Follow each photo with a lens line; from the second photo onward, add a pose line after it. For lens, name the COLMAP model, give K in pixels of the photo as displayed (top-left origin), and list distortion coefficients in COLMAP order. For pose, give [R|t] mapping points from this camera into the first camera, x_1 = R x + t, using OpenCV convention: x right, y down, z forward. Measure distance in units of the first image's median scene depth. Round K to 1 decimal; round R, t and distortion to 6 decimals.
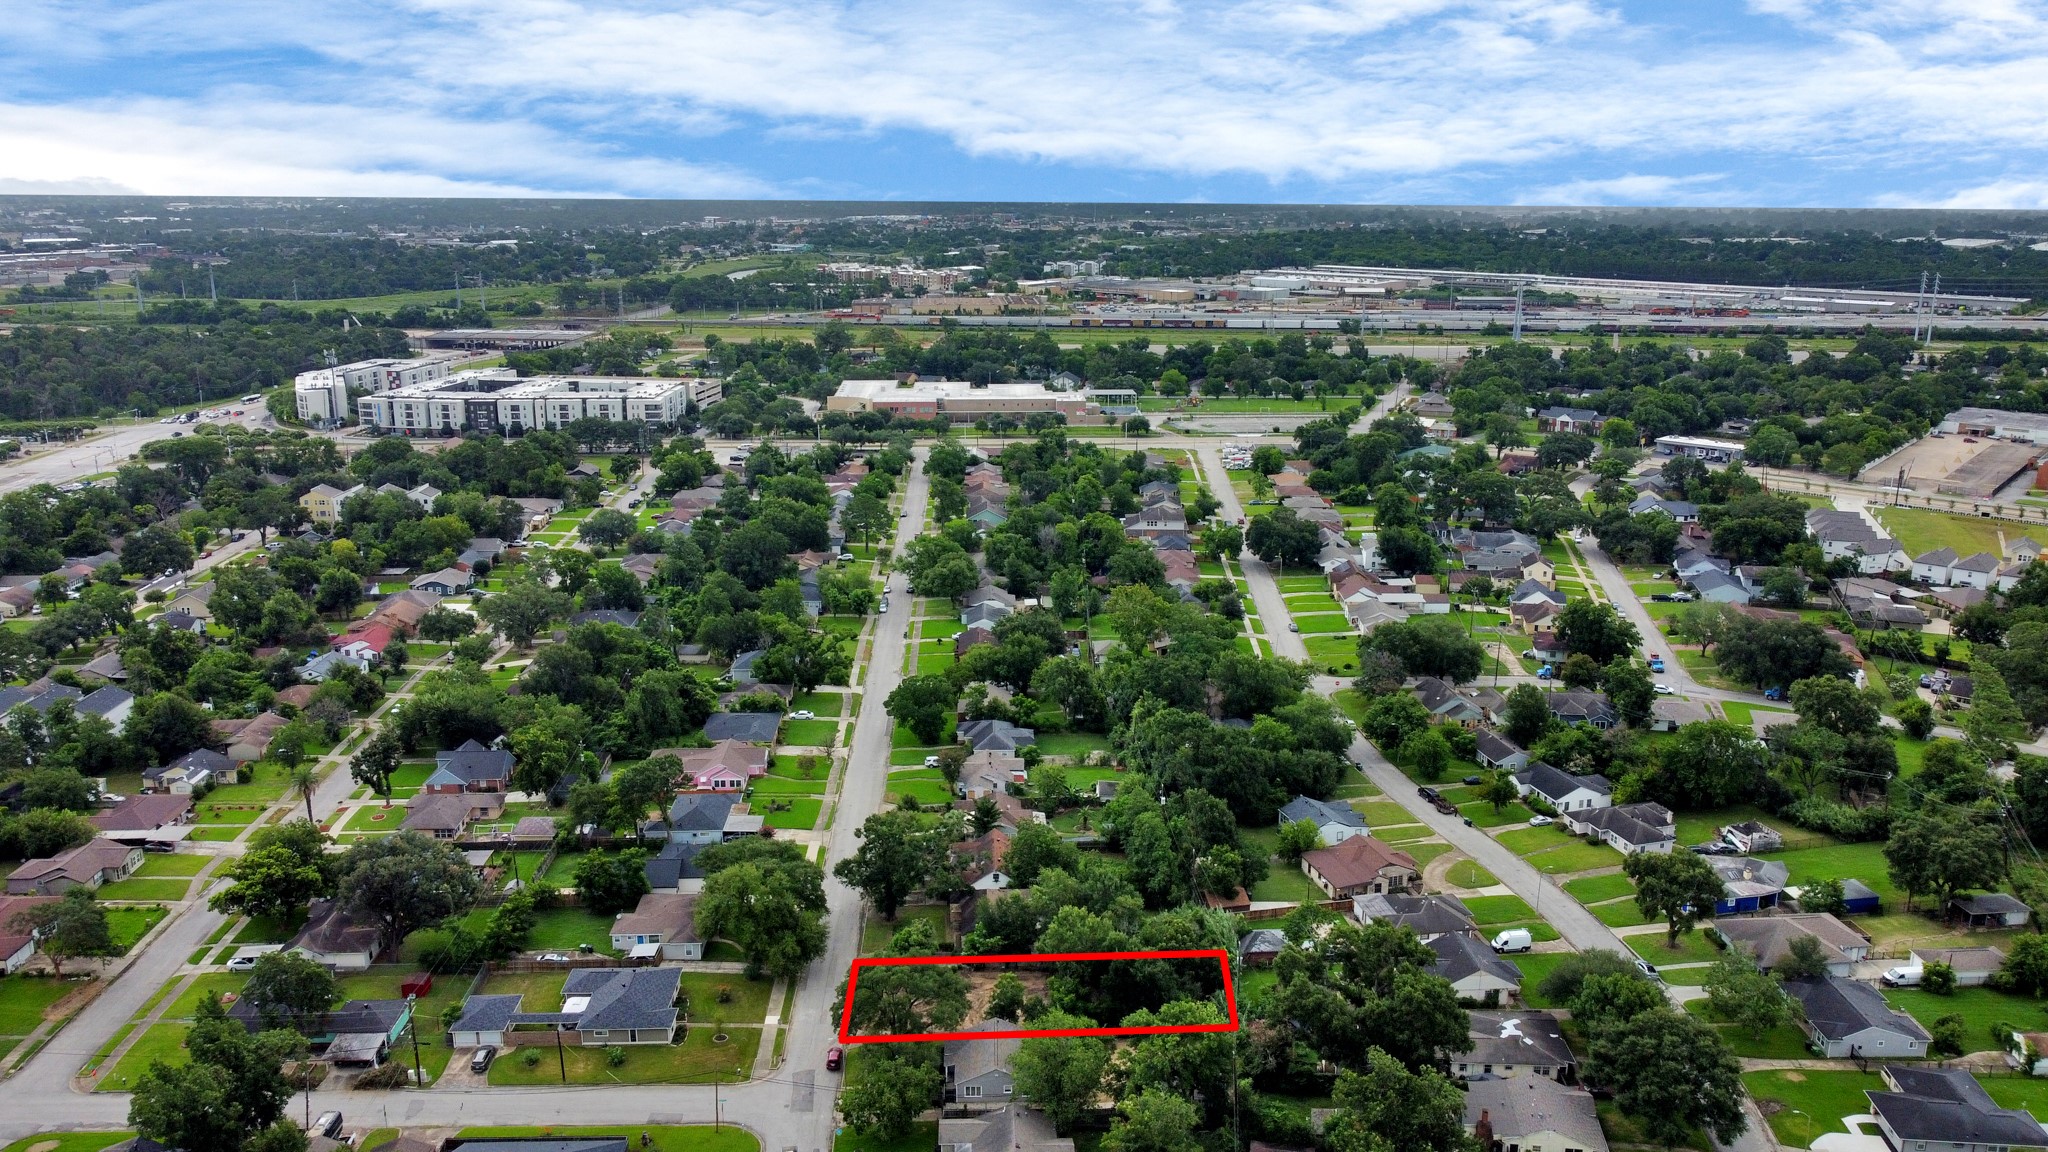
lens RADIAL K [[1555.8, 0, 1019.0], [0, 1555.8, 564.4], [0, 0, 1]] dist [0.001690, -0.007577]
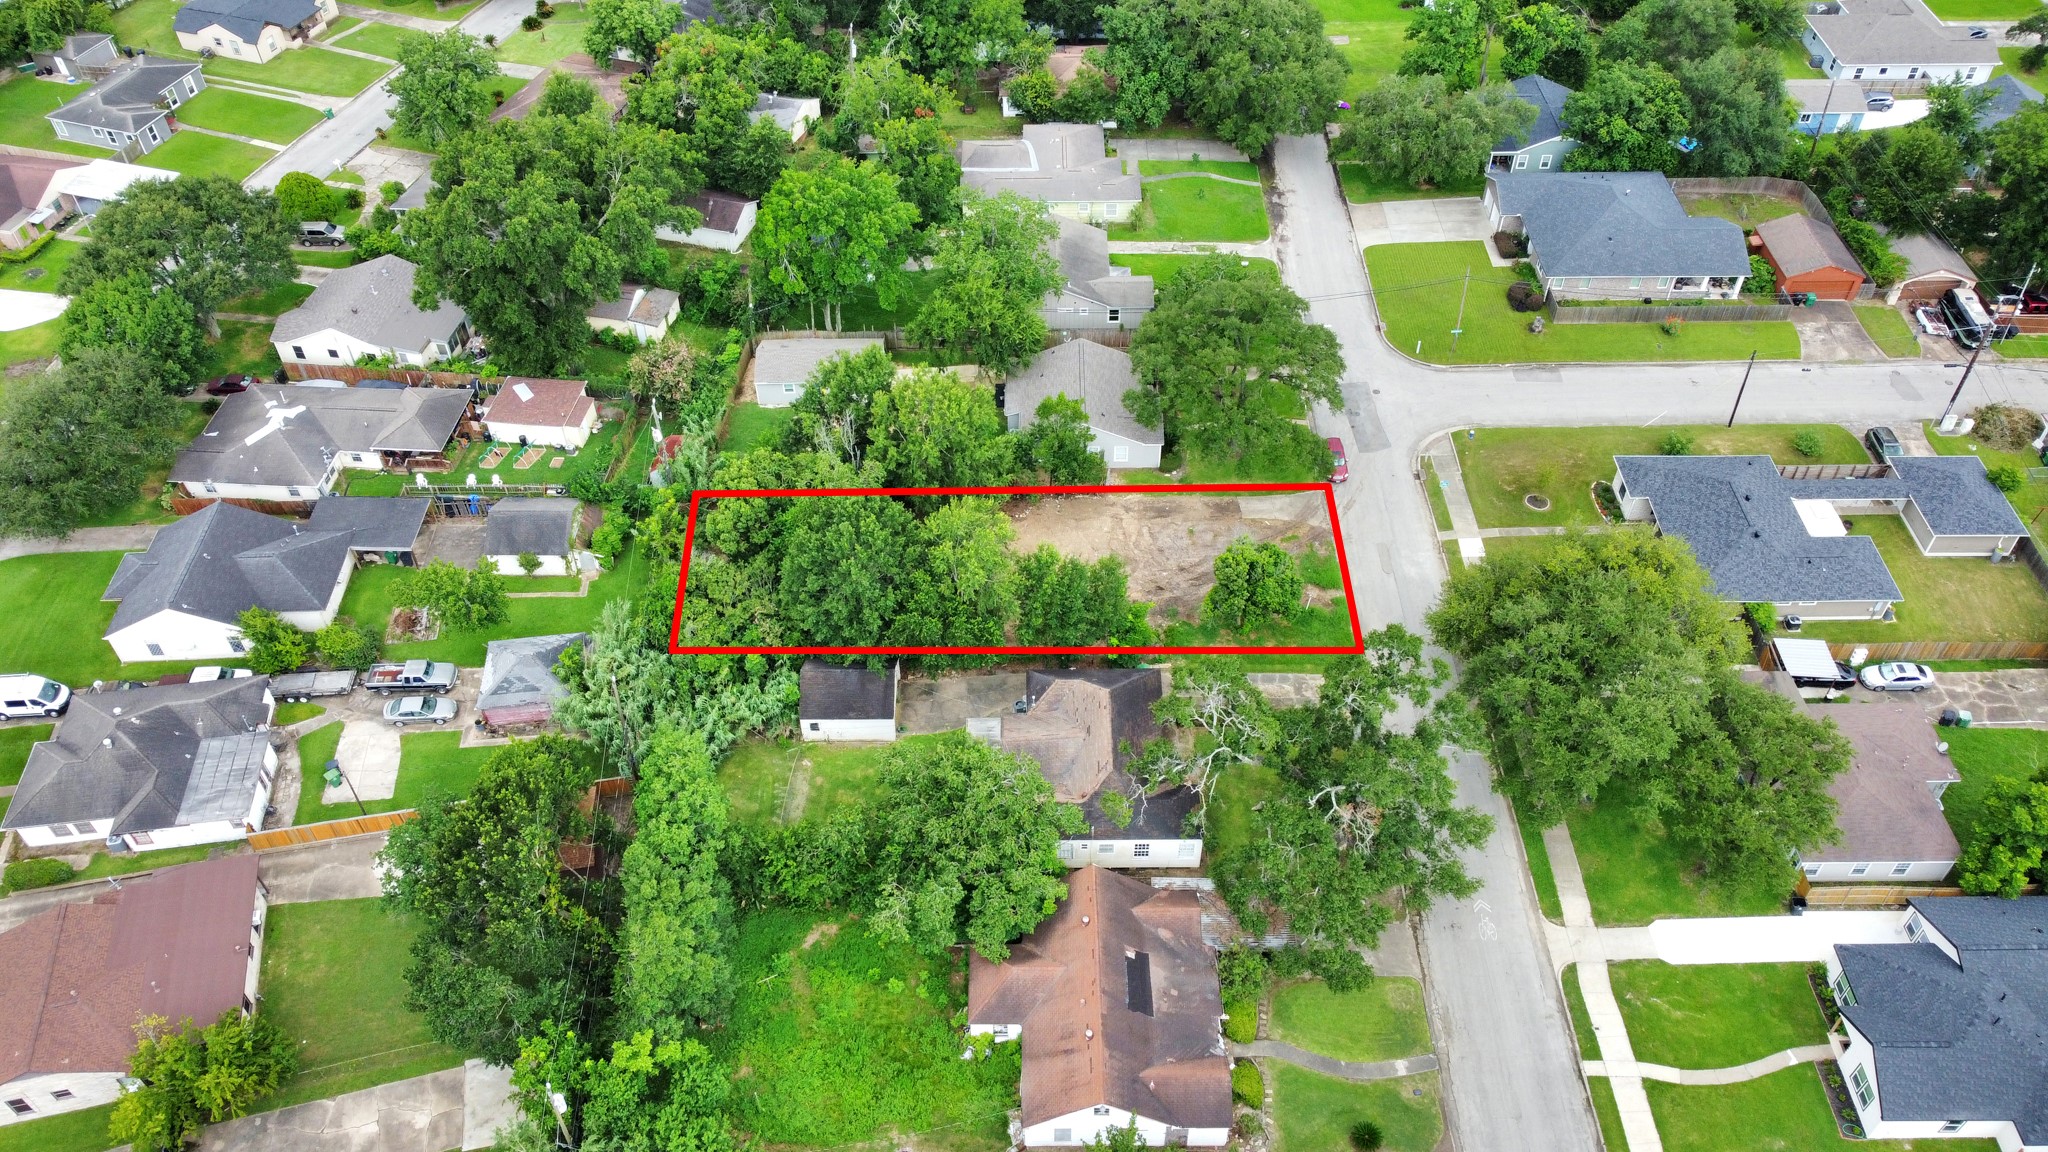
lens RADIAL K [[1555.8, 0, 1019.0], [0, 1555.8, 564.4], [0, 0, 1]] dist [0.001690, -0.007577]
pose [[-0.999451, -0.009812, 0.031637, -0.007237], [0.022233, 0.509283, 0.860312, -0.163650], [-0.024553, 0.860543, -0.508785, 1.042100]]
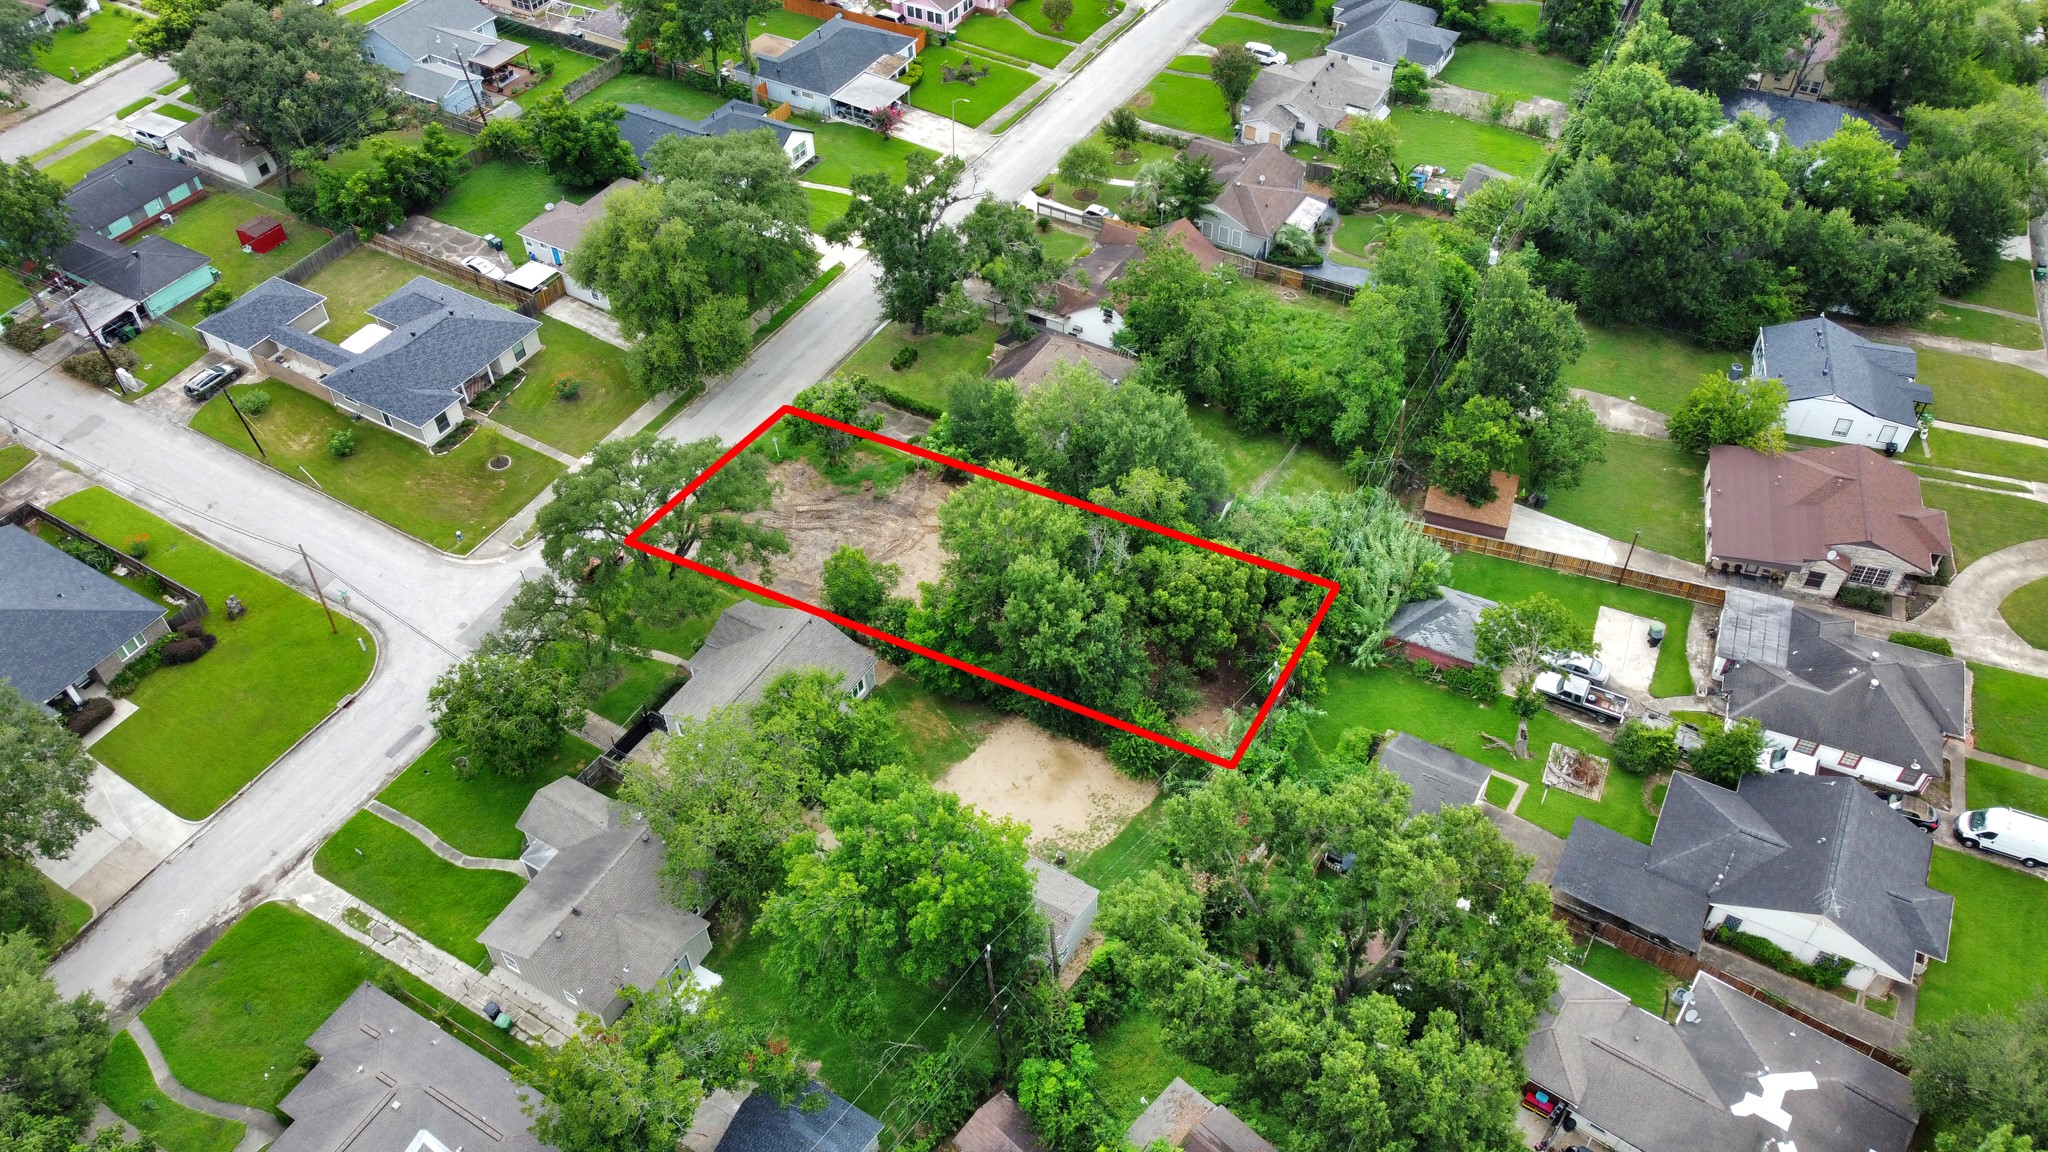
lens RADIAL K [[1555.8, 0, 1019.0], [0, 1555.8, 564.4], [0, 0, 1]] dist [0.001690, -0.007577]
pose [[0.844676, 0.367513, -0.389175, 0.193566], [-0.117482, 0.836609, 0.535054, -0.019067], [0.522226, -0.406226, 0.749840, 0.483398]]
